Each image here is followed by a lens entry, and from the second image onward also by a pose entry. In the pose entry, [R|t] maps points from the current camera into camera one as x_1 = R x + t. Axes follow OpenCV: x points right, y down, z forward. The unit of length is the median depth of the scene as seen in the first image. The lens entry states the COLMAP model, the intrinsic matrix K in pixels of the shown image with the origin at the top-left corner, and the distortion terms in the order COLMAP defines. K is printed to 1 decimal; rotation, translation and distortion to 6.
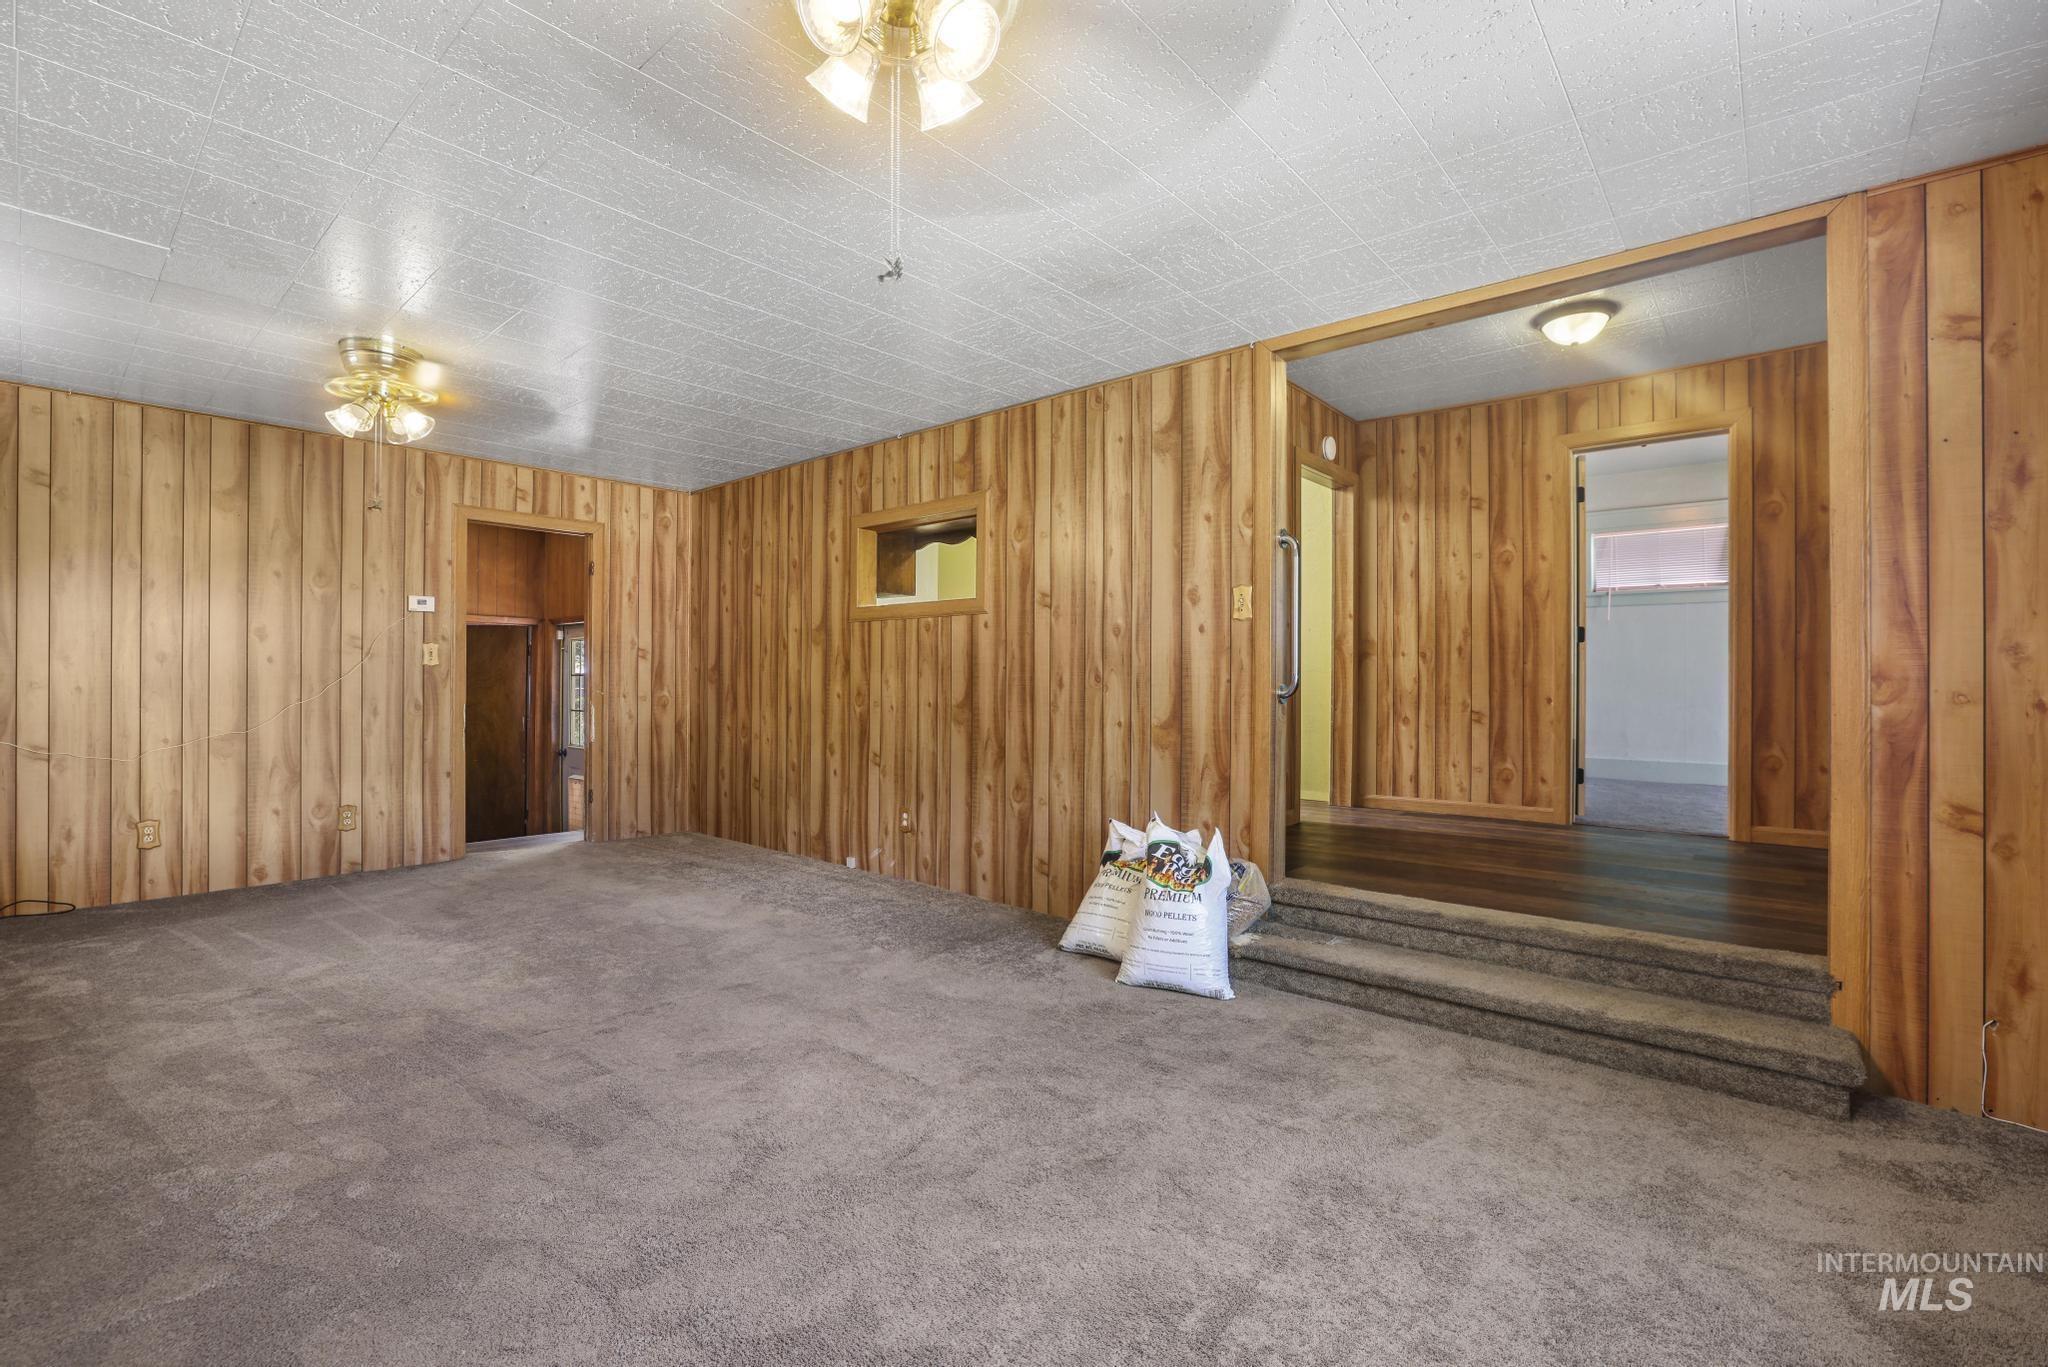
lens RADIAL K [[914.6, 0, 1010.9], [0, 914.6, 686.9], [0, 0, 1]] dist [-0.050178, 0.018411]
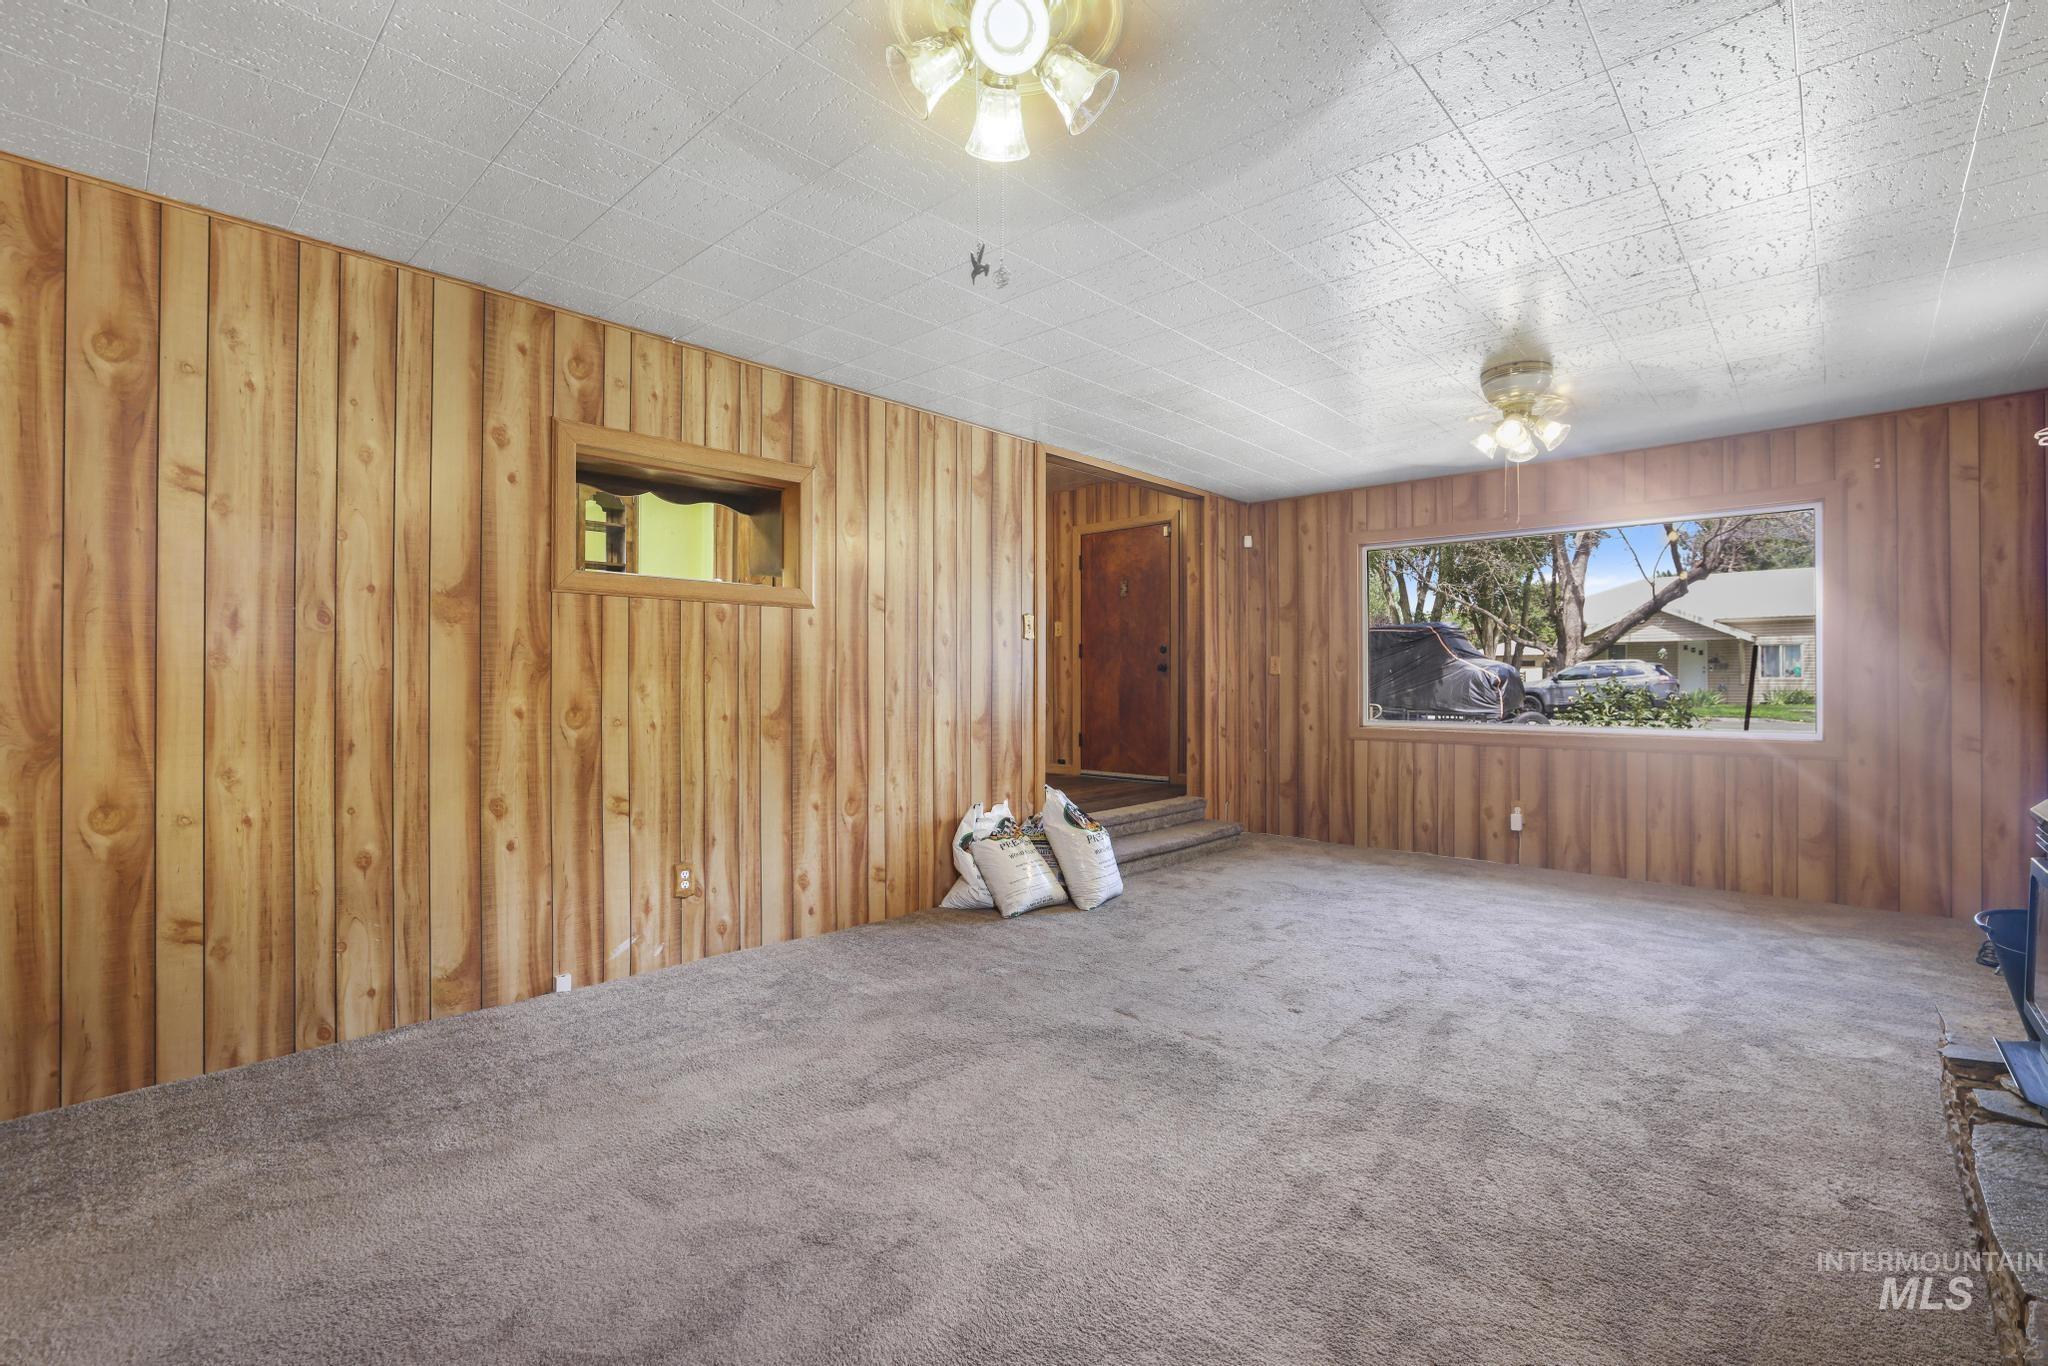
lens RADIAL K [[899.8, 0, 1017.0], [0, 899.8, 682.3], [0, 0, 1]] dist [-0.044849, 0.016508]
pose [[0.035459, -0.007286, 0.999345, -0.894257], [0.004583, 0.999964, 0.007128, -0.015432], [-0.999361, 0.004327, 0.035491, 0.789986]]
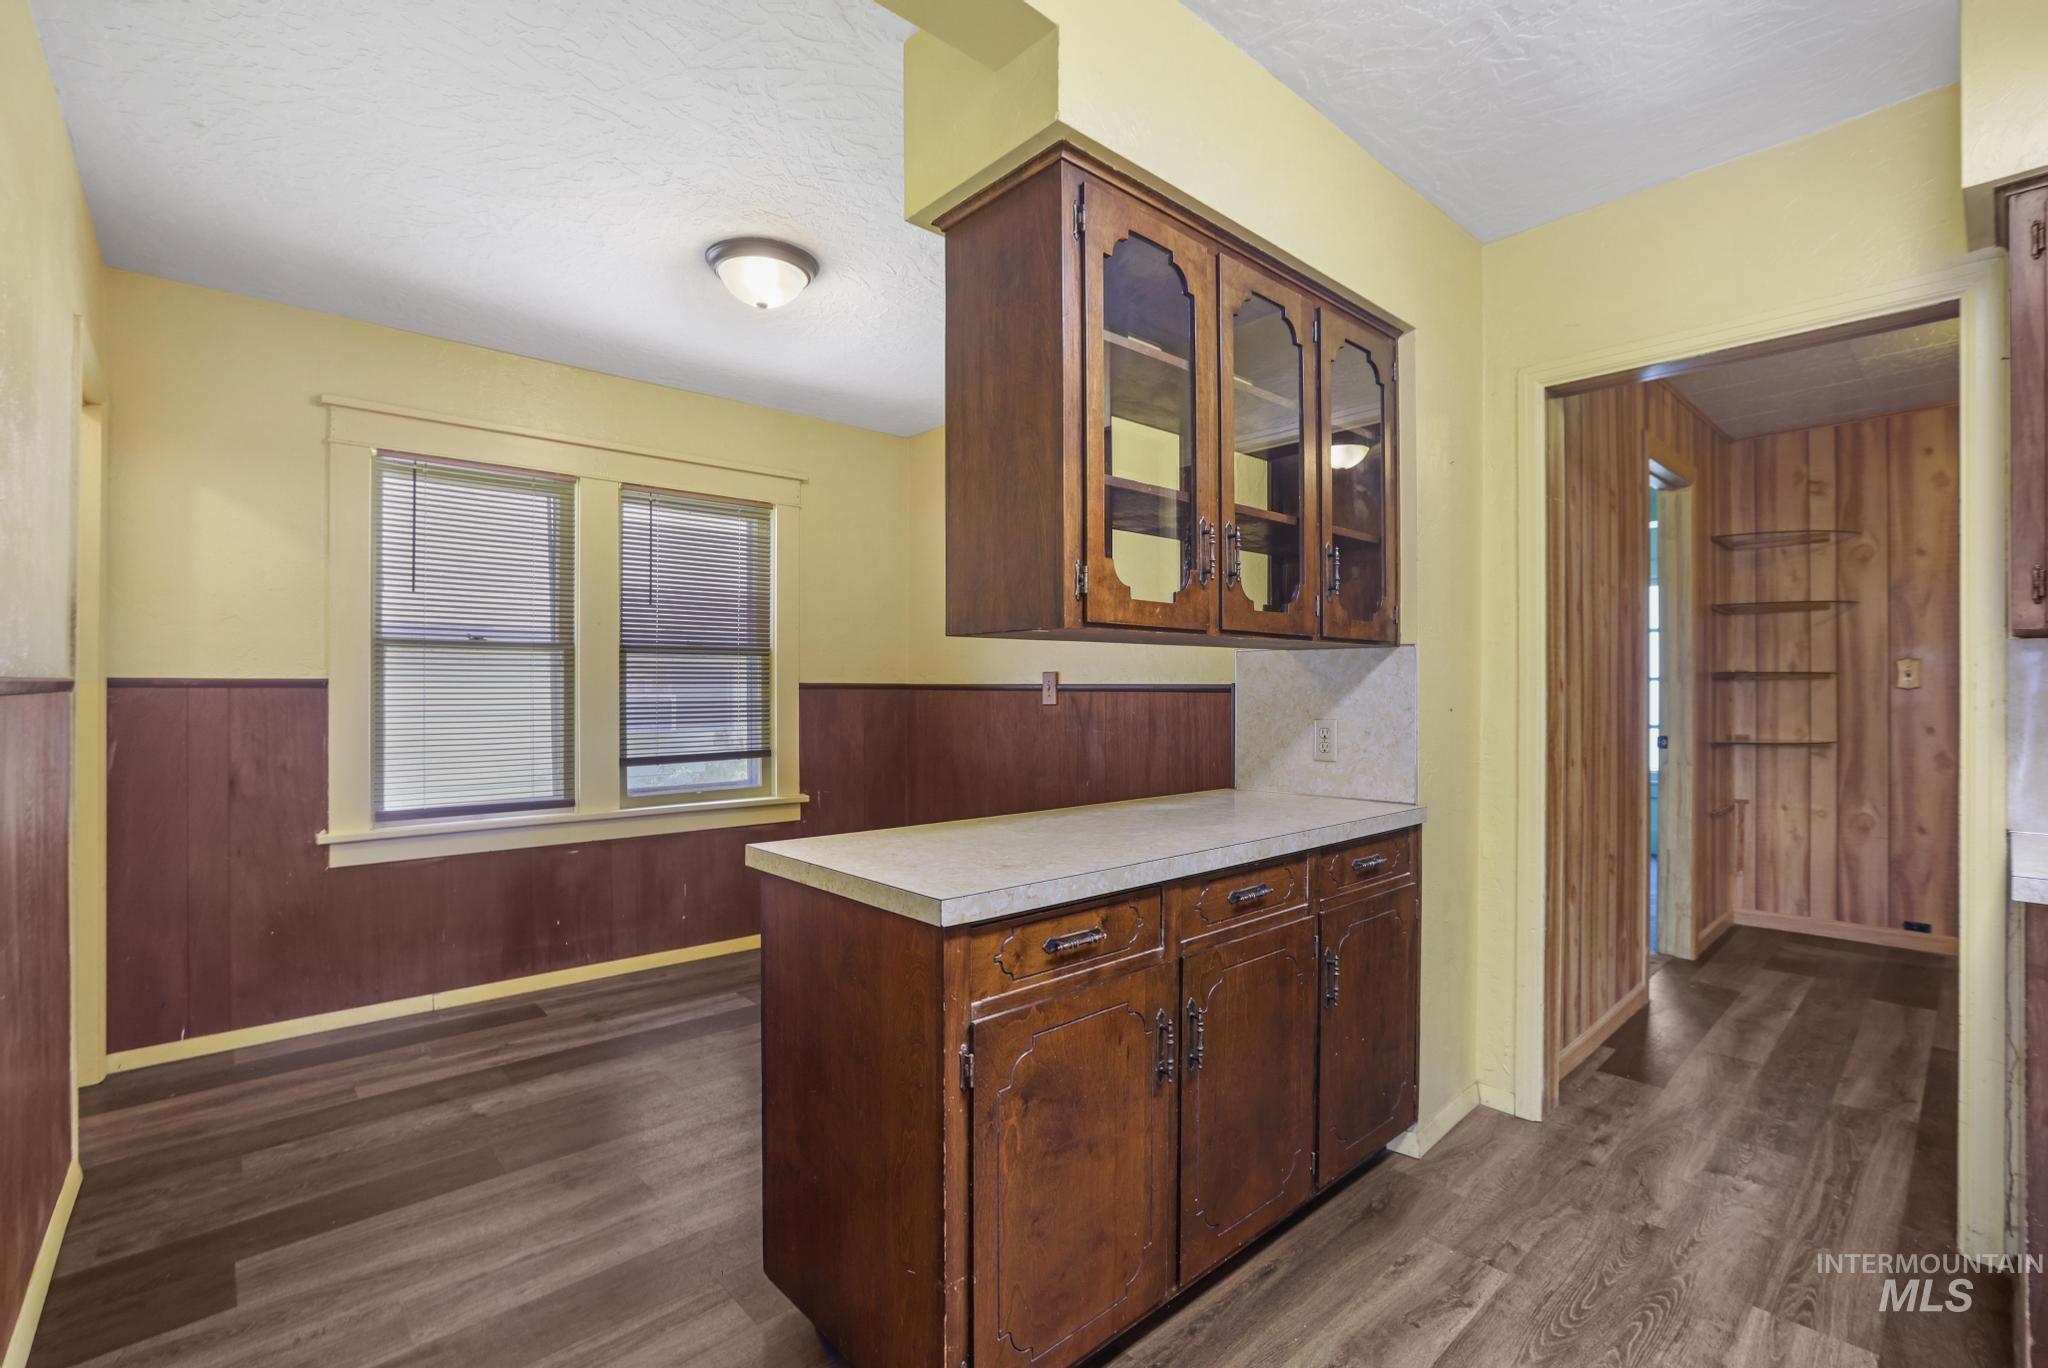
lens RADIAL K [[914.6, 0, 1010.9], [0, 914.6, 687.4], [0, 0, 1]] dist [-0.050178, 0.018411]
pose [[0.141401, -0.001709, 0.989951, -0.143428], [0.003963, 0.999991, 0.001161, -0.099363], [-0.989945, 0.003759, 0.141406, 1.574333]]
